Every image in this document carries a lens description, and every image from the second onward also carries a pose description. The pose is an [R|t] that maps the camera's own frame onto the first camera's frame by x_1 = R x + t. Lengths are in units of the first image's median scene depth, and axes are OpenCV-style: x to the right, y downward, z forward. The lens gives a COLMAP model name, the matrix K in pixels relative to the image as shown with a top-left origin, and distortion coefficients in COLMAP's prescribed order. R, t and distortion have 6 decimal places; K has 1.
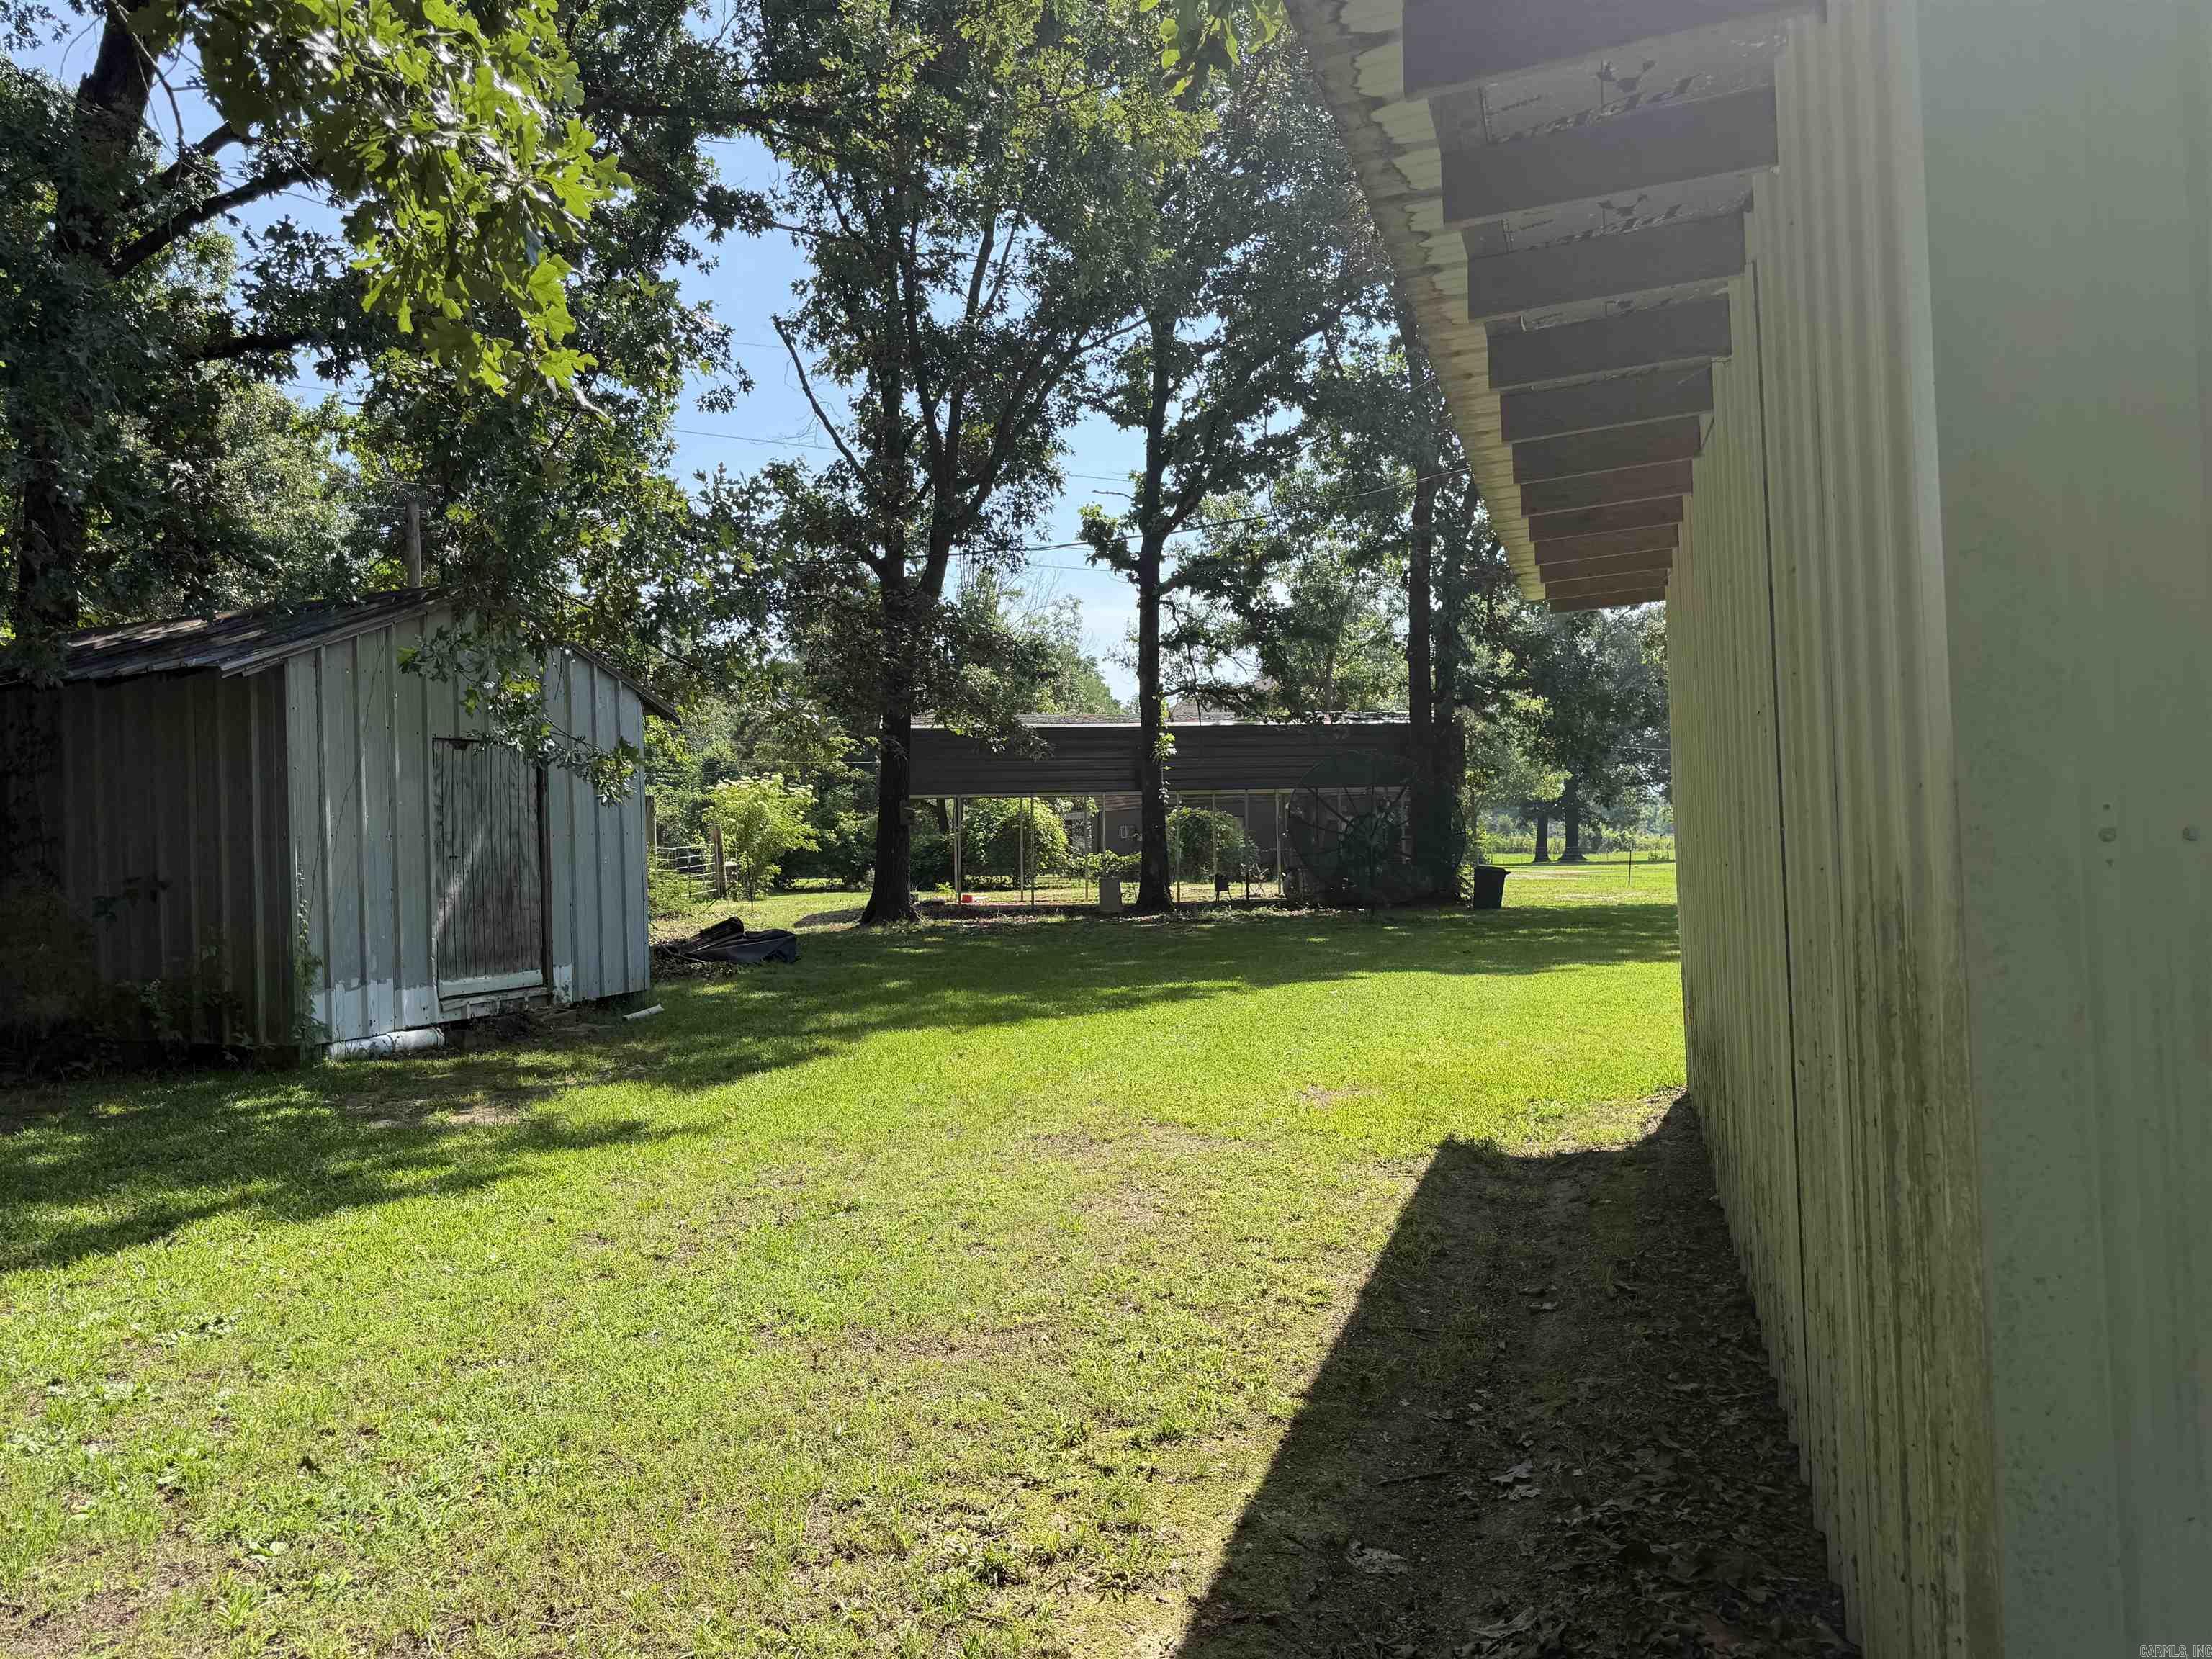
lens RADIAL K [[1574.6, 0, 1102.2], [0, 1574.6, 817.1], [0, 0, 1]] dist [0.008963, -0.006339]
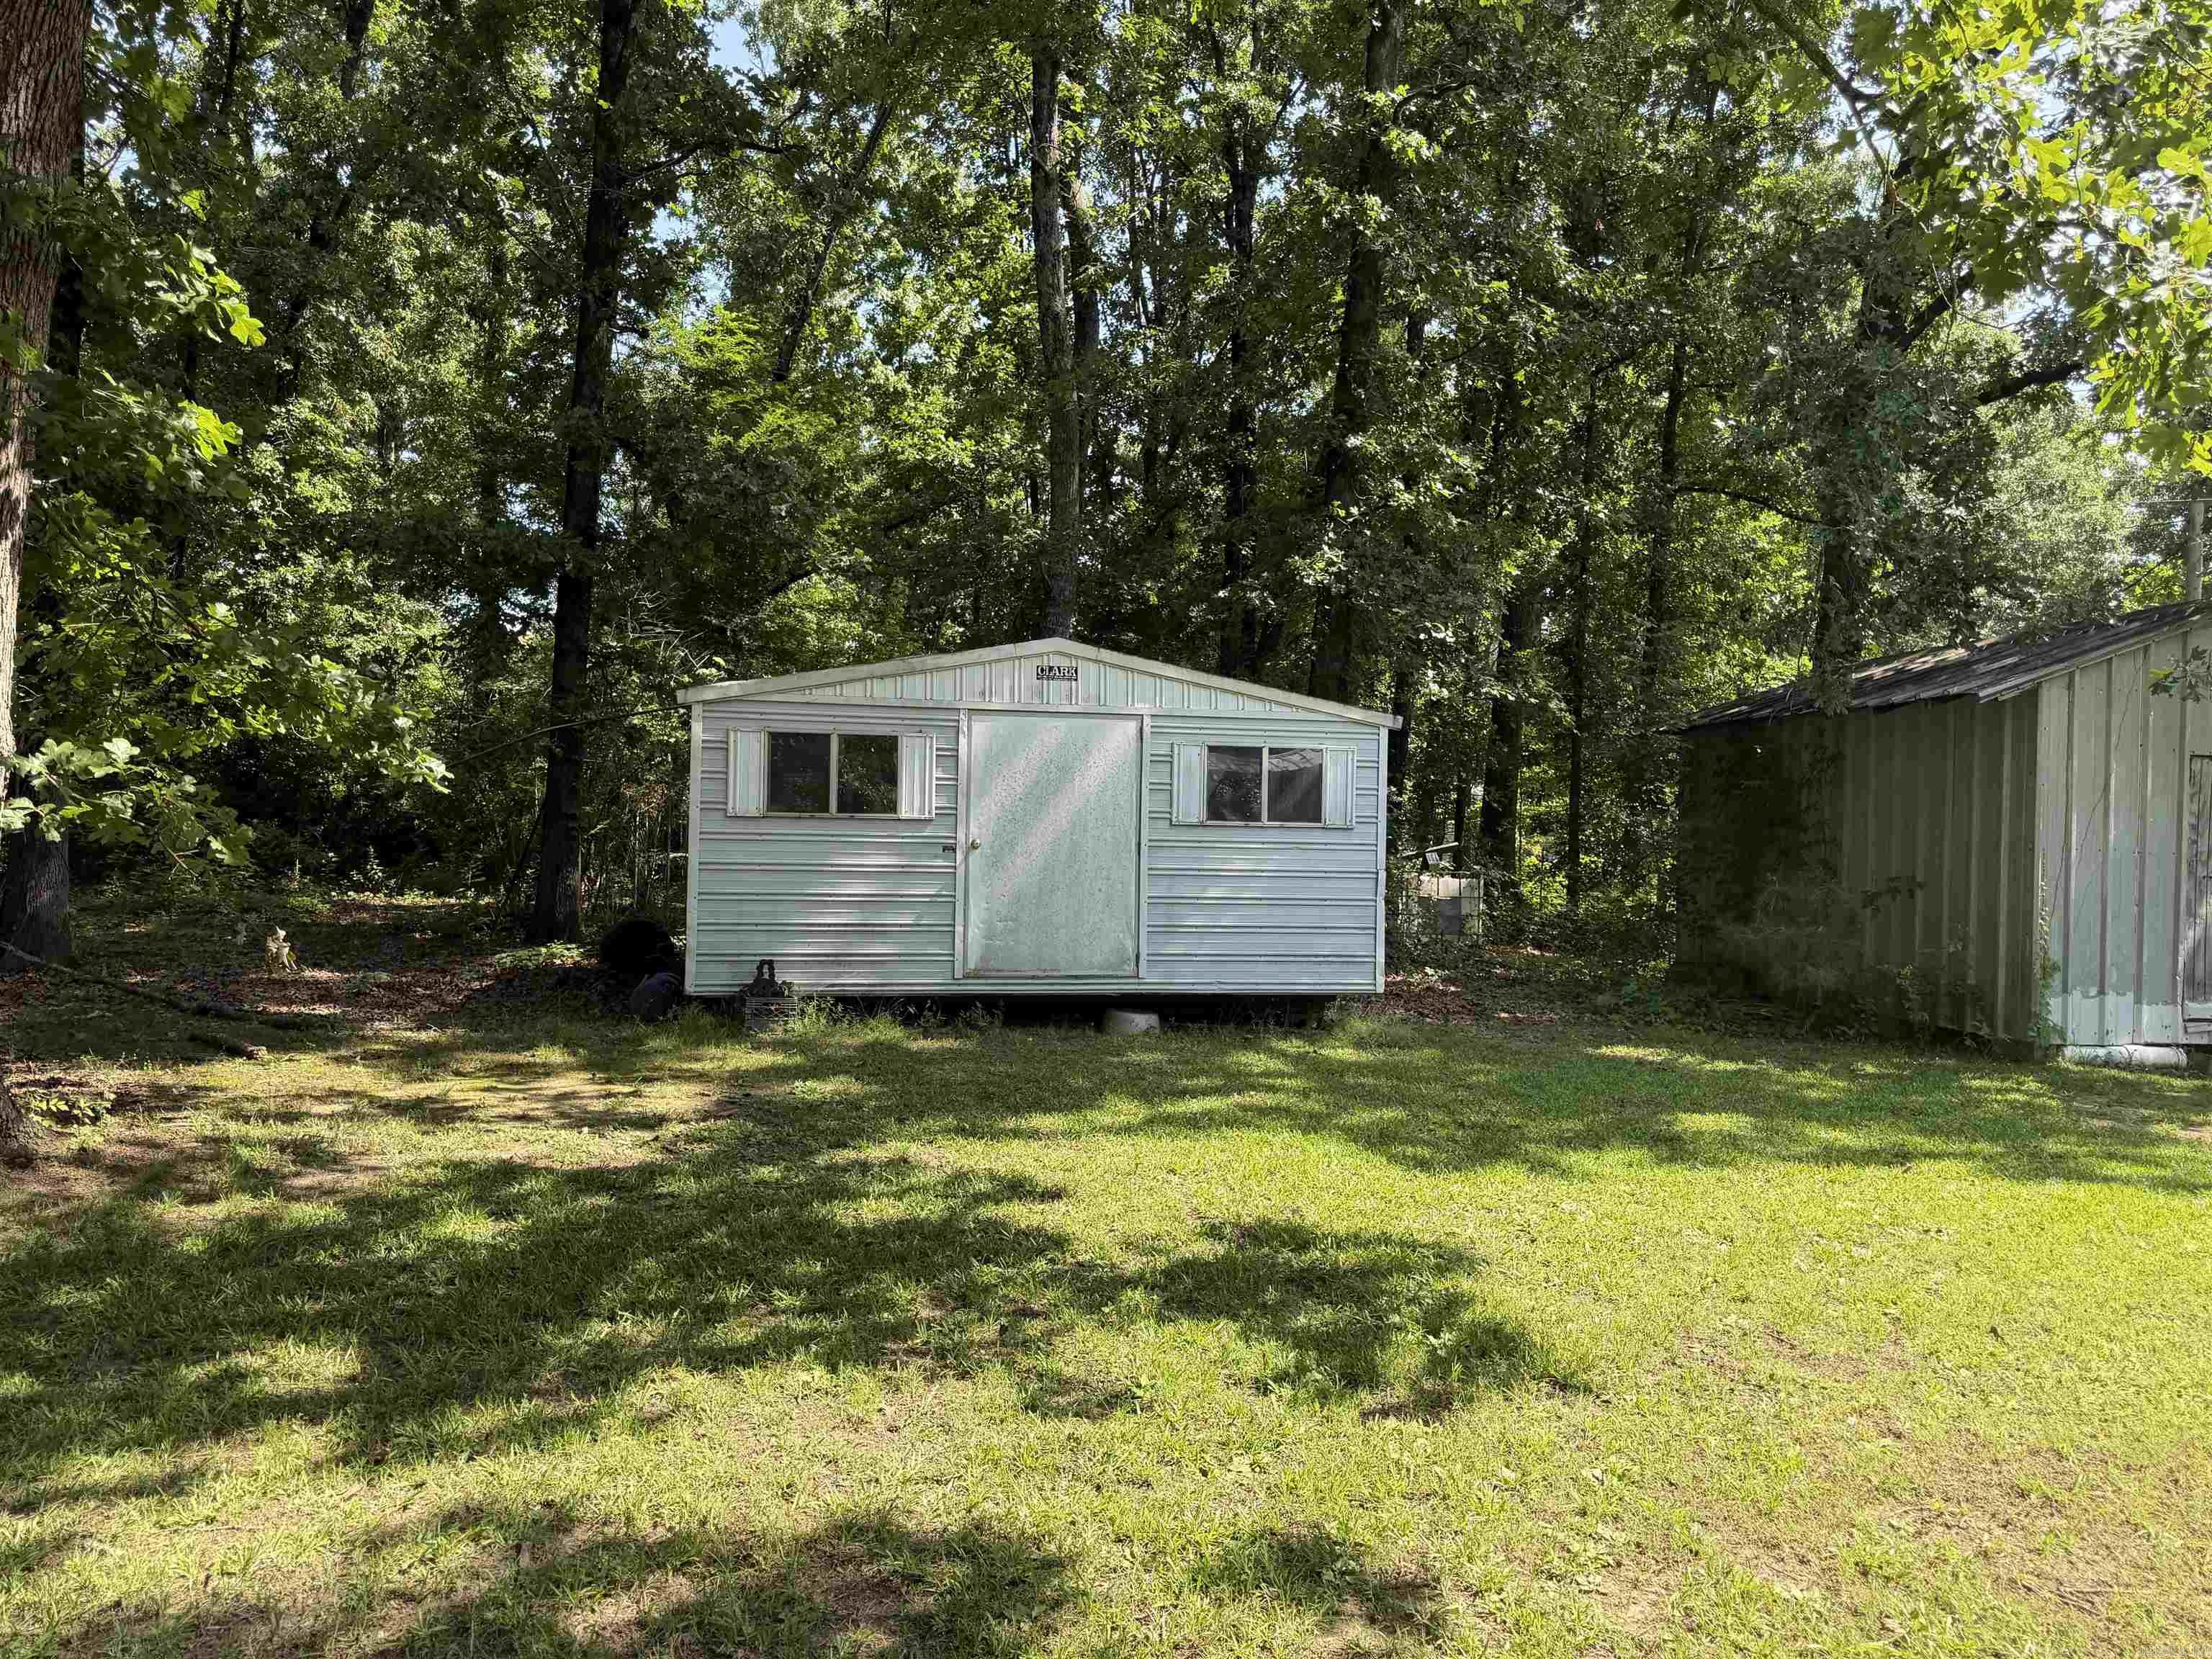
lens RADIAL K [[1574.6, 0, 1103.0], [0, 1574.6, 831.2], [0, 0, 1]] dist [0.008963, -0.006339]
pose [[0.523183, 0.040552, -0.851255, 0.067059], [-0.036661, 0.999014, 0.025059, -0.002736], [0.851432, 0.018098, 0.524153, -0.103899]]
